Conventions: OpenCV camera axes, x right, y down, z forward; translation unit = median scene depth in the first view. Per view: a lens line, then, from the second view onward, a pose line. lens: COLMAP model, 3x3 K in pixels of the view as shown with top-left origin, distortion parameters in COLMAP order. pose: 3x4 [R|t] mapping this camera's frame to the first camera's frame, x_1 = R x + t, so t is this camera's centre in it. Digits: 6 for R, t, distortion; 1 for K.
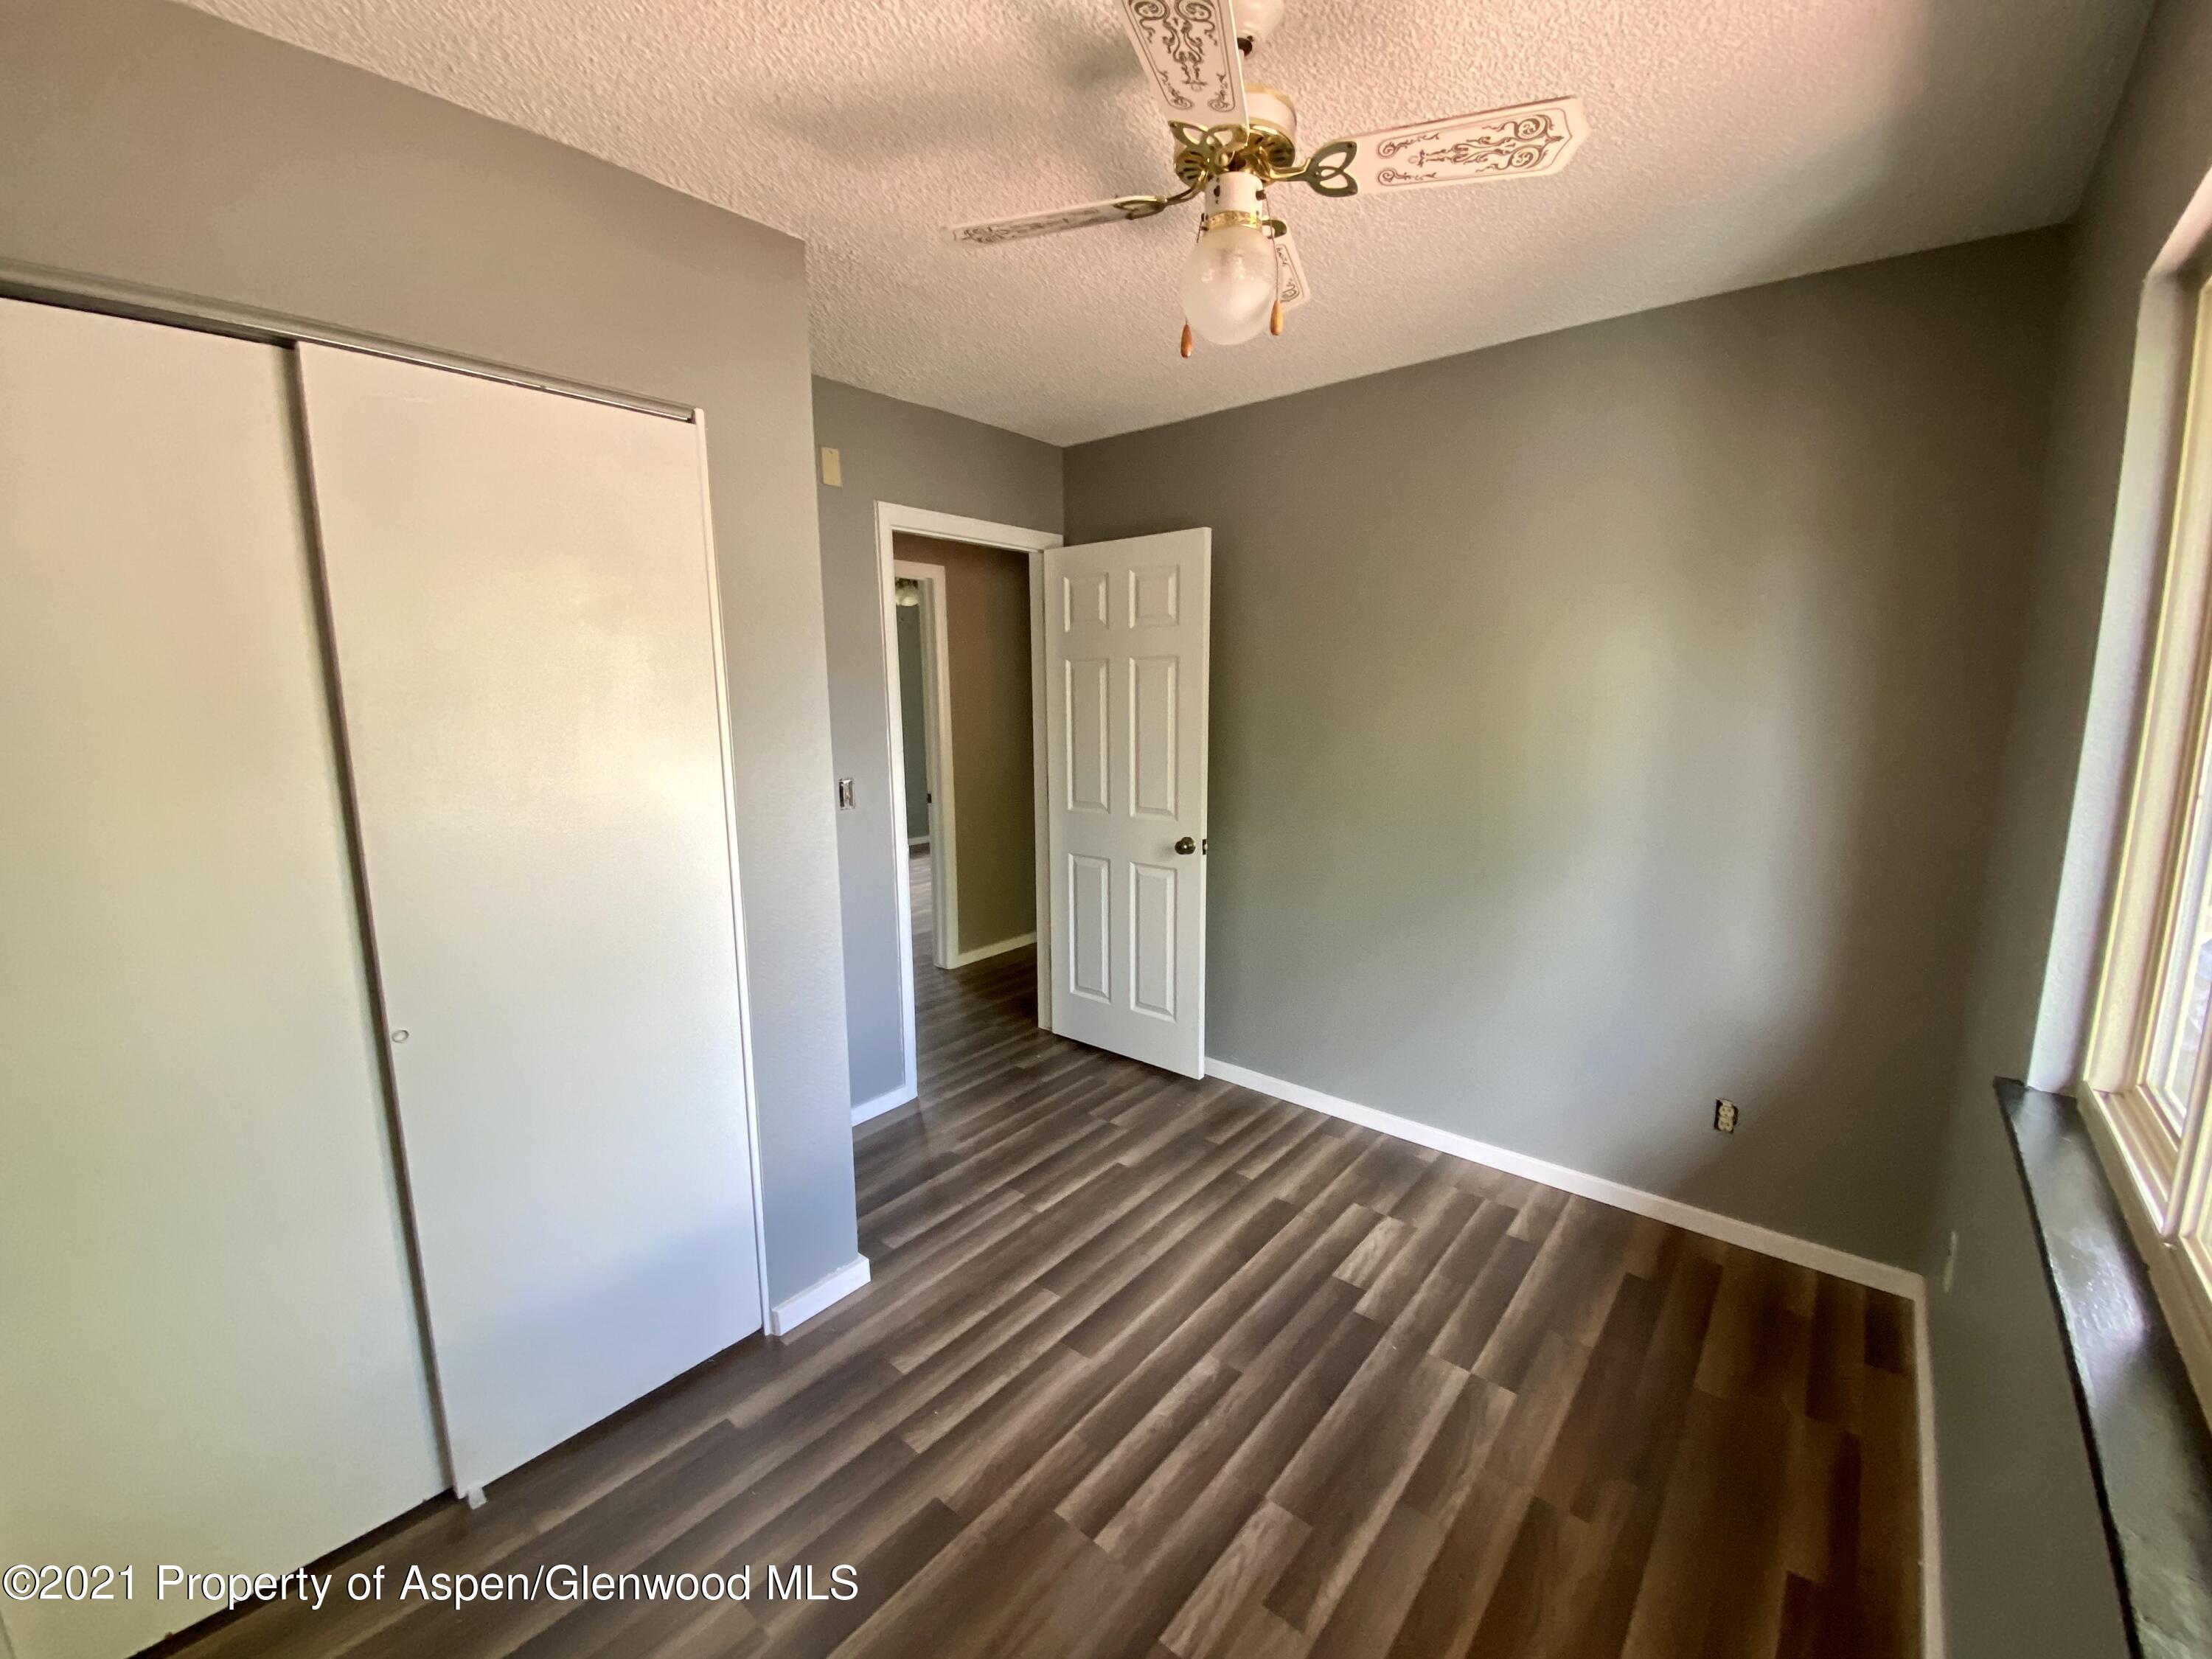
lens RADIAL K [[908.8, 0, 1109.5], [0, 908.8, 827.5], [0, 0, 1]] dist [0.026210, -0.024049]
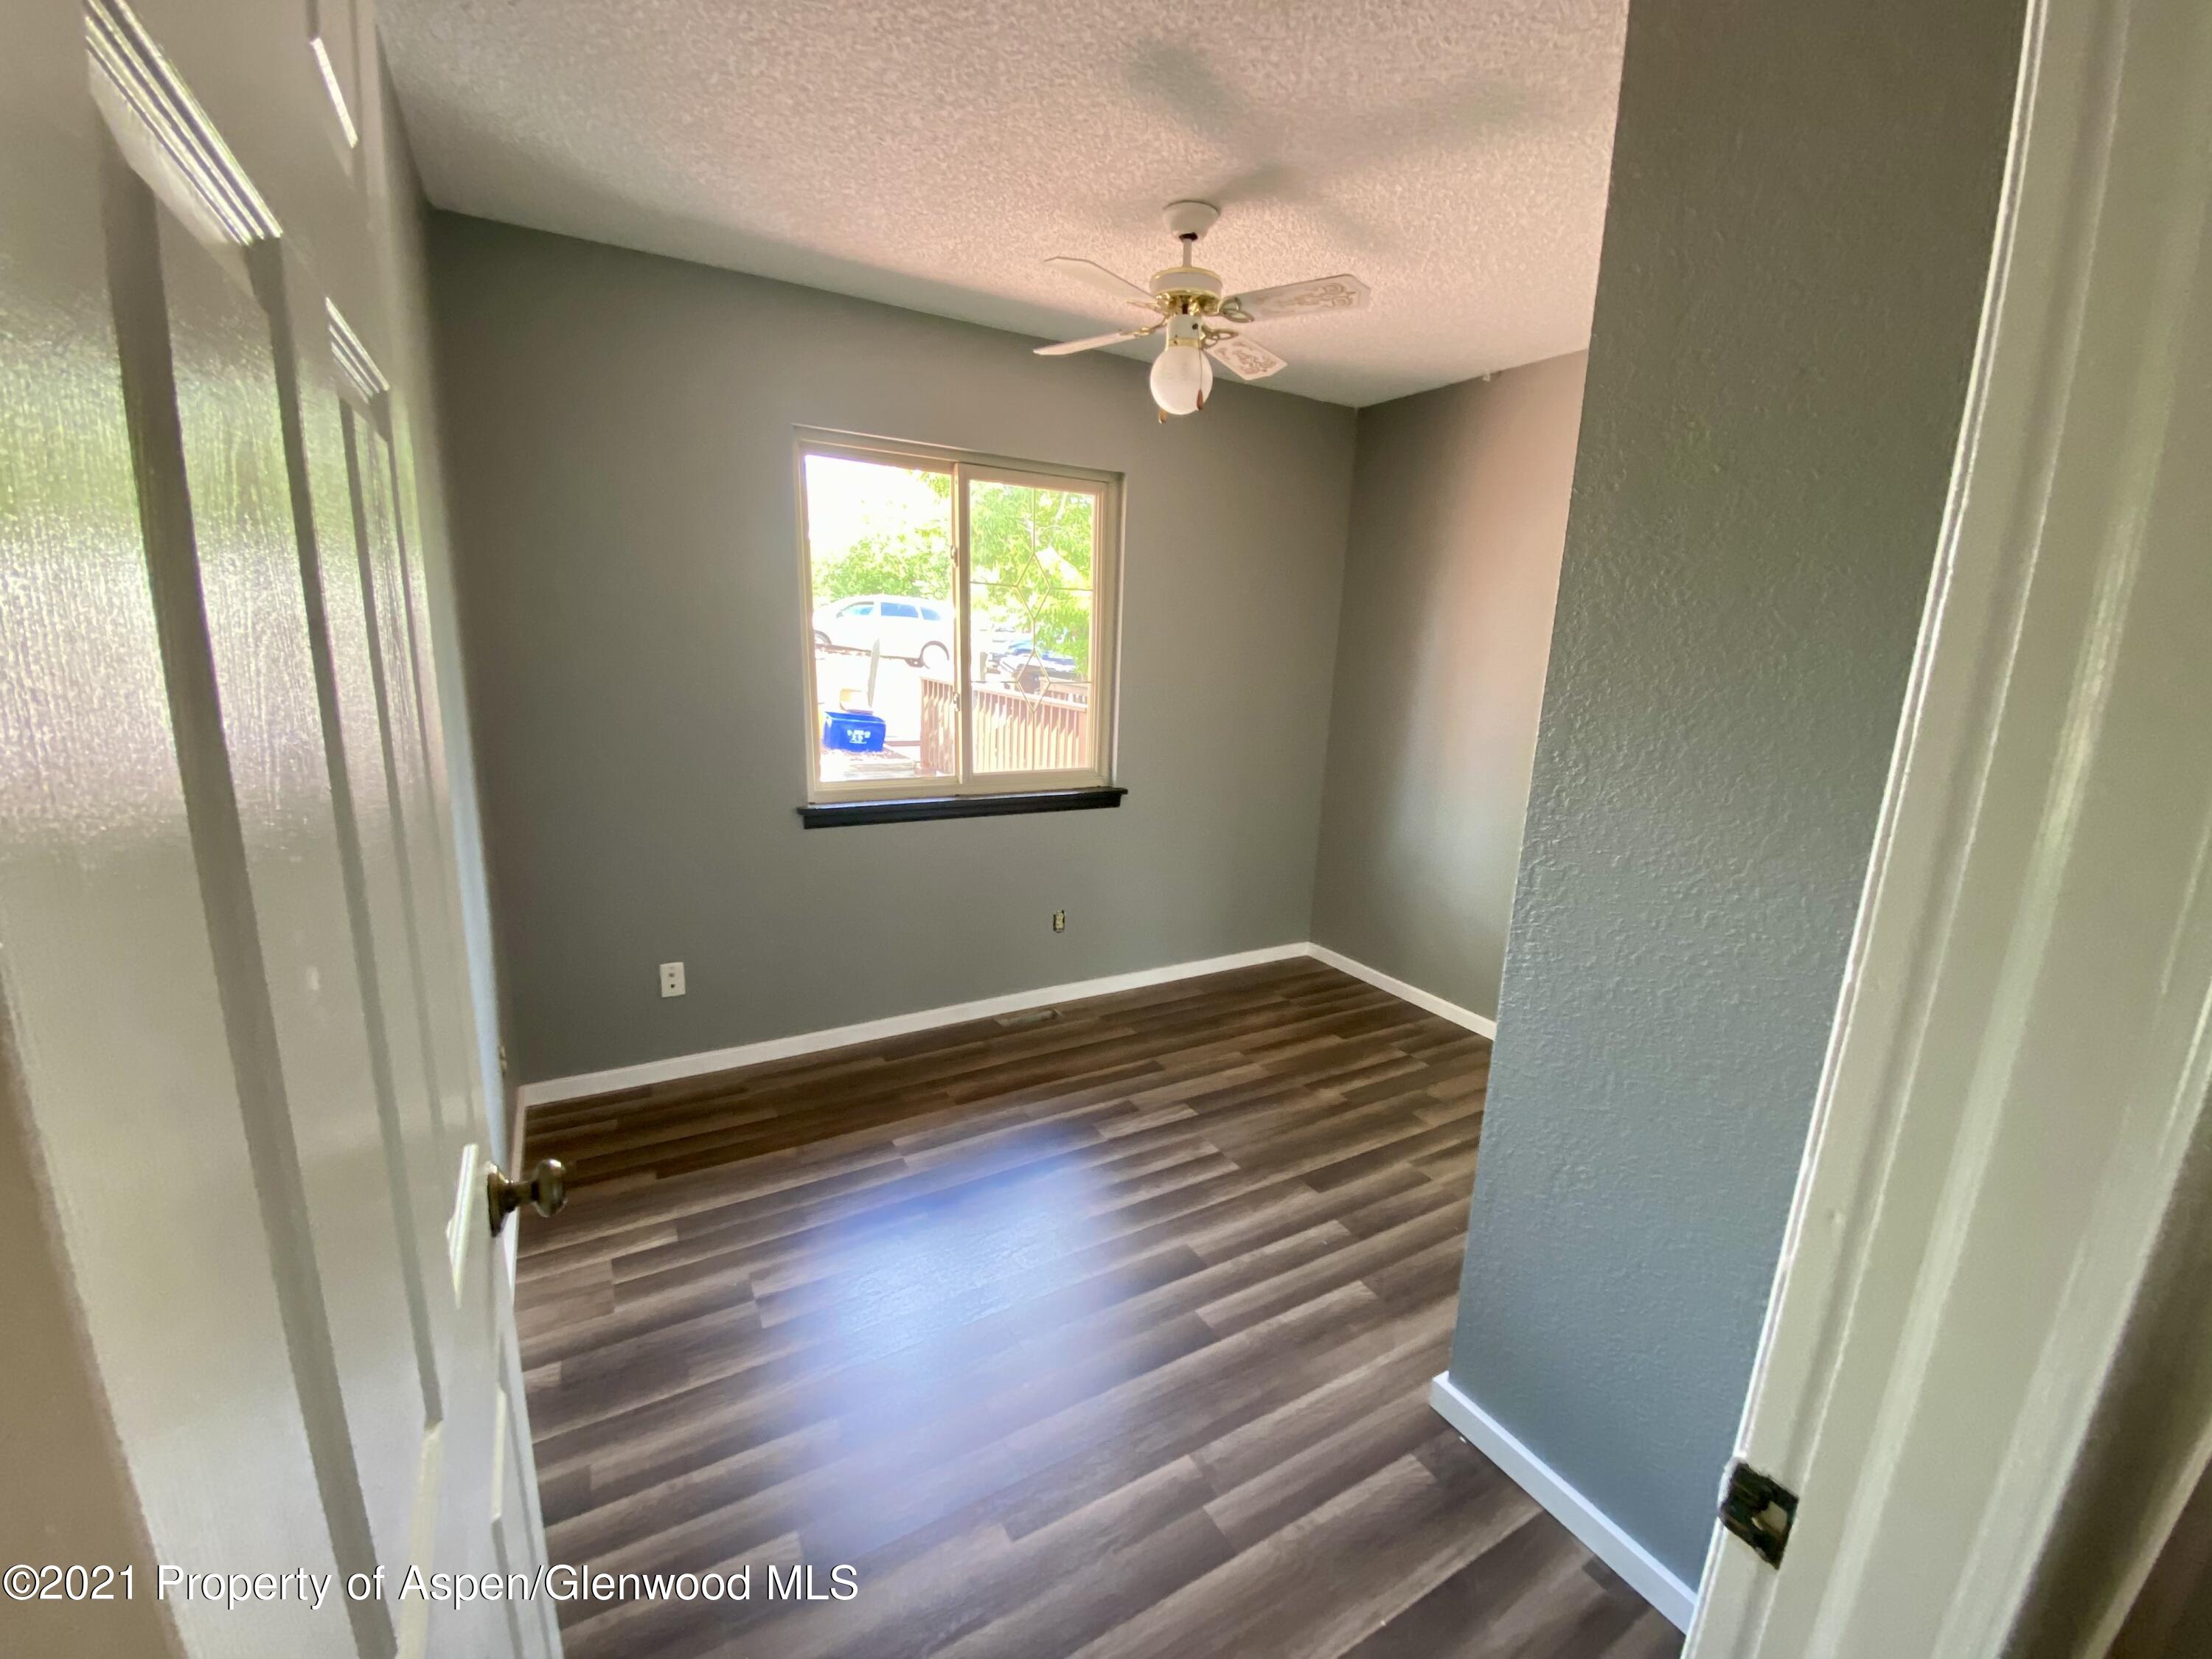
lens RADIAL K [[908.8, 0, 1109.5], [0, 908.8, 827.5], [0, 0, 1]] dist [0.026210, -0.024049]
pose [[-0.941541, -0.095576, 0.323056, -0.238432], [0.024515, 0.936936, 0.348641, -0.263549], [-0.336004, 0.336180, -0.879821, 1.811732]]
